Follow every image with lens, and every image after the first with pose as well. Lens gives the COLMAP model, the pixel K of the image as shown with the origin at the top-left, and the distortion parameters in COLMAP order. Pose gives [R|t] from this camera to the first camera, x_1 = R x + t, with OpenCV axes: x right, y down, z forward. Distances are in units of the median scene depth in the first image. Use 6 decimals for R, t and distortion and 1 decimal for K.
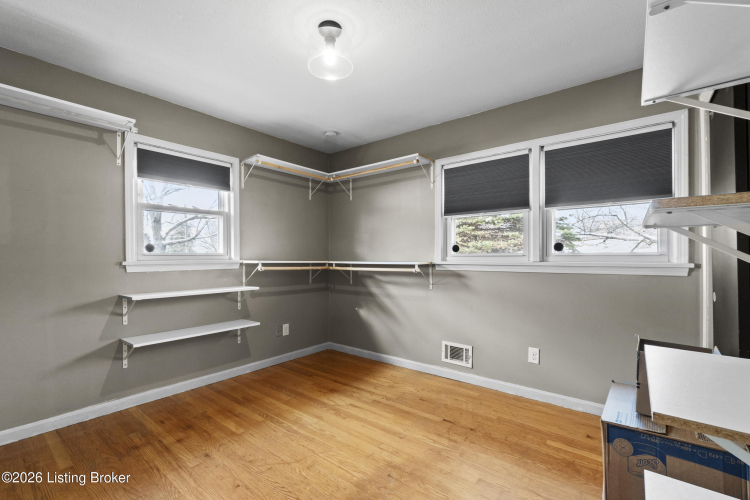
lens RADIAL K [[333.3, 0, 370.5], [0, 333.3, 256.0], [0, 0, 1]] dist [-0.003623, 0.000298]
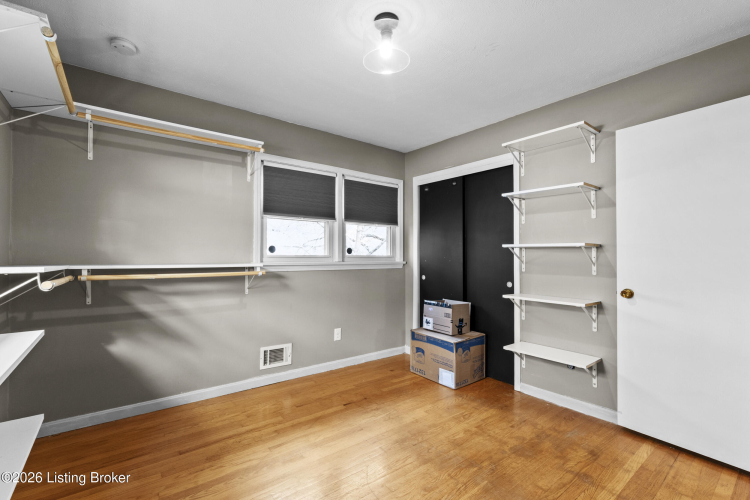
lens RADIAL K [[333.3, 0, 370.5], [0, 333.3, 256.0], [0, 0, 1]] dist [-0.003623, 0.000298]
pose [[0.236269, 0.004955, 0.971675, -0.655497], [-0.005642, 0.999977, -0.003728, -0.001069], [-0.971671, -0.004601, 0.236292, 0.510133]]
